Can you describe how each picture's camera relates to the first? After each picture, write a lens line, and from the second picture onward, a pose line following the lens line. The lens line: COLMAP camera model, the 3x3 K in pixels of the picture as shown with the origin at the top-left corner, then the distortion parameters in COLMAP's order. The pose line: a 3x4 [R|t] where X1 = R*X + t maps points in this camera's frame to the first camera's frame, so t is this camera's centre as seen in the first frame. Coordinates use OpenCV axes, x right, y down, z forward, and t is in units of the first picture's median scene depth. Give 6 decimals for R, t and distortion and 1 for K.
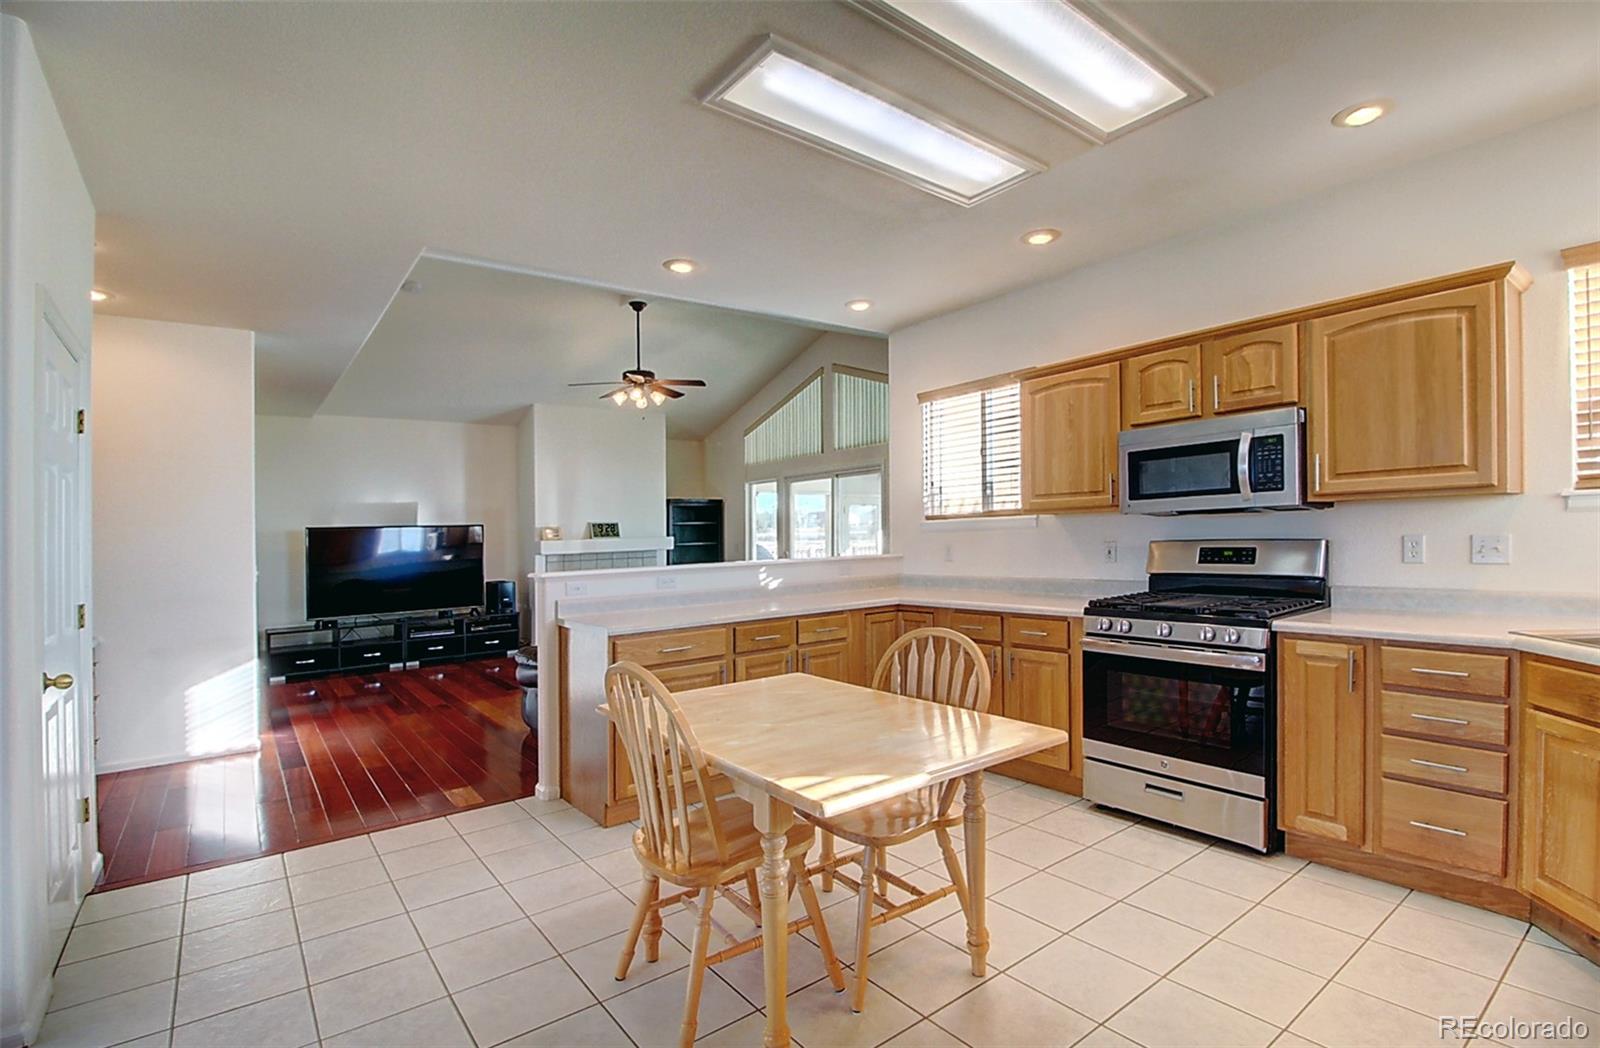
lens RADIAL K [[752.6, 0, 874.0], [0, 752.6, 512.0], [0, 0, 1]] dist [-0.012166, -0.003048]
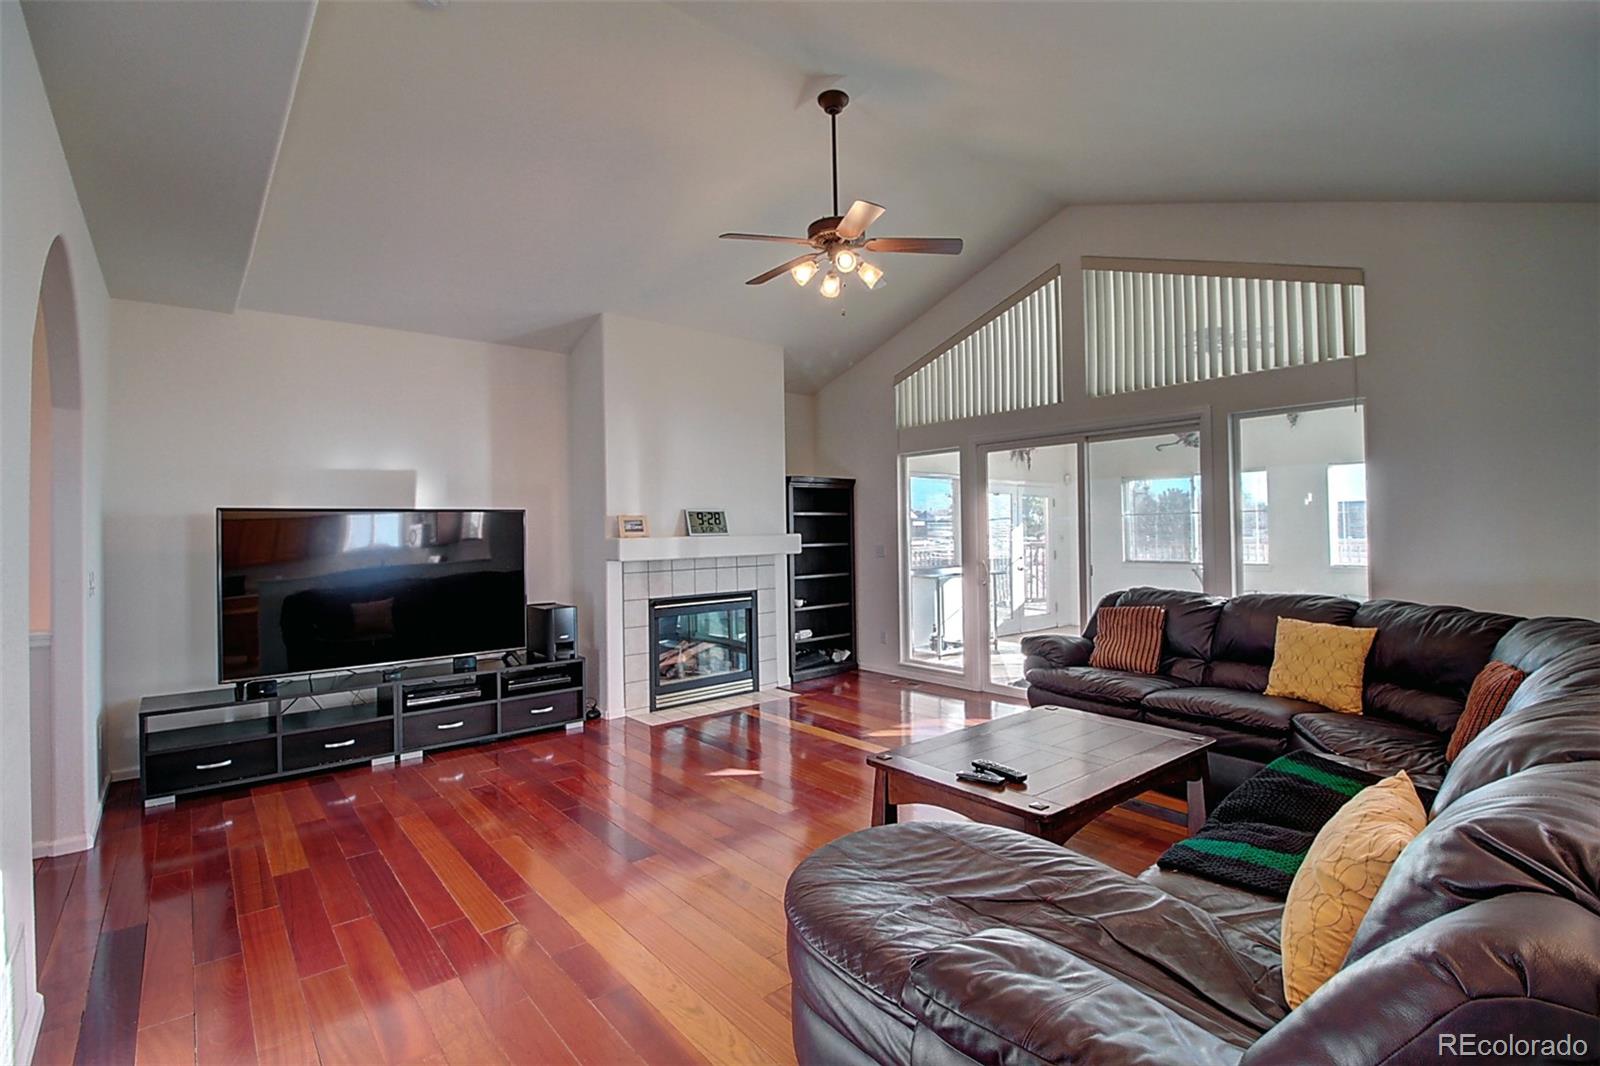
lens RADIAL K [[760.8, 0, 818.7], [0, 760.8, 528.2], [0, 0, 1]] dist [-0.001473, -0.002980]
pose [[0.999726, 0.013437, -0.019184, -0.275372], [-0.012991, 0.999647, 0.023189, 0.013970], [0.019489, -0.022933, 0.999547, 0.400350]]
